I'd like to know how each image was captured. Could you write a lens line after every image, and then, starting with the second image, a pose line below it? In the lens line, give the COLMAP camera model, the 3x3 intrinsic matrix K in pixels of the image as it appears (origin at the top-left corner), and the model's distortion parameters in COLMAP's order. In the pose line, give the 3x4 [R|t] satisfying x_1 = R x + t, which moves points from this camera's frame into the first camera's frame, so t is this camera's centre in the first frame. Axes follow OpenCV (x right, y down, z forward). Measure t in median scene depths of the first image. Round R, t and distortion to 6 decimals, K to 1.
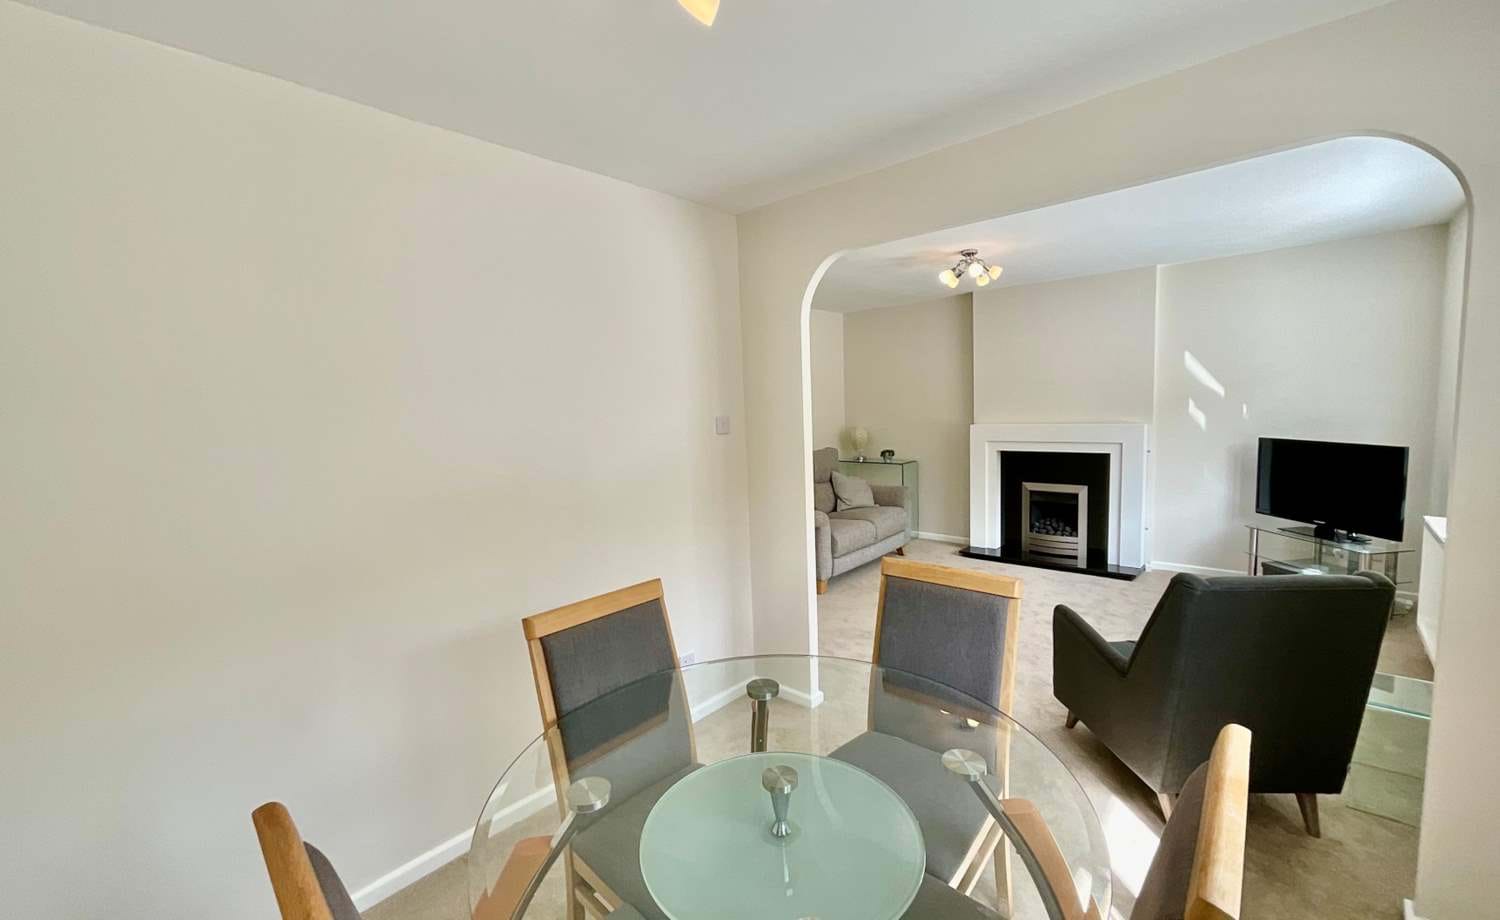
lens RADIAL K [[614.2, 0, 750.0], [0, 614.2, 460.0], [0, 0, 1]] dist [0.001527, 0.000132]
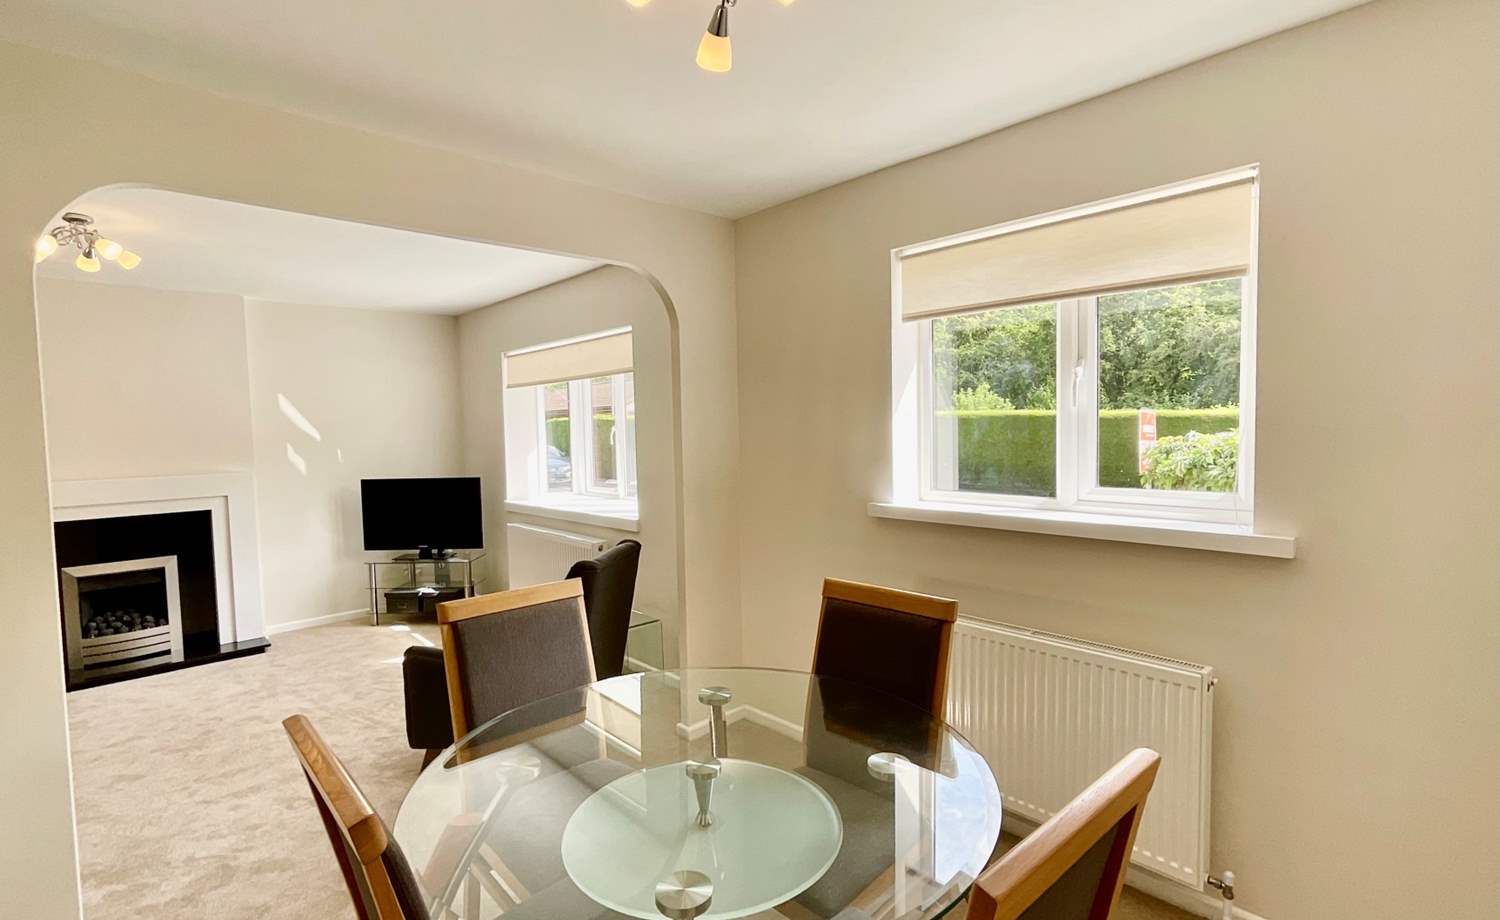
lens RADIAL K [[691.2, 0, 750.0], [0, 691.2, 460.0], [0, 0, 1]] dist [-0.001273, 0.000642]
pose [[0.087934, -0.012508, 0.996048, -0.271160], [0.117662, 0.993051, 0.002082, 0.006260], [-0.989153, 0.117014, 0.088795, 0.196872]]
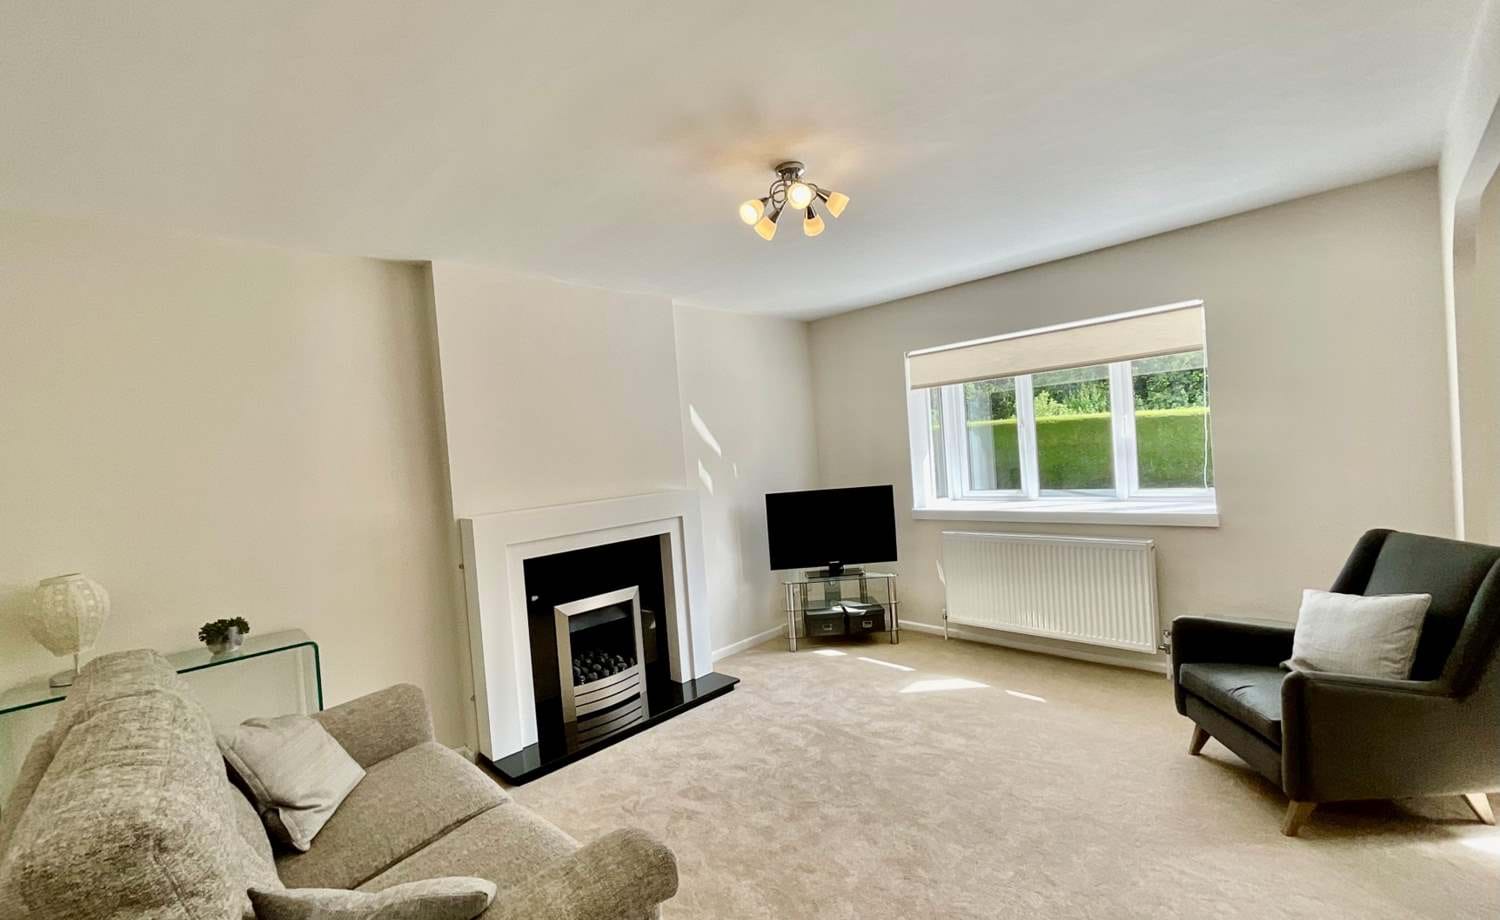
lens RADIAL K [[629.0, 0, 742.3], [0, 629.0, 455.0], [0, 0, 1]] dist [-0.000003, 0.000124]
pose [[0.068973, 0.024038, 0.997329, -0.169170], [0.172127, 0.984430, -0.035631, -0.061030], [-0.982657, 0.174125, 0.063762, 0.850025]]
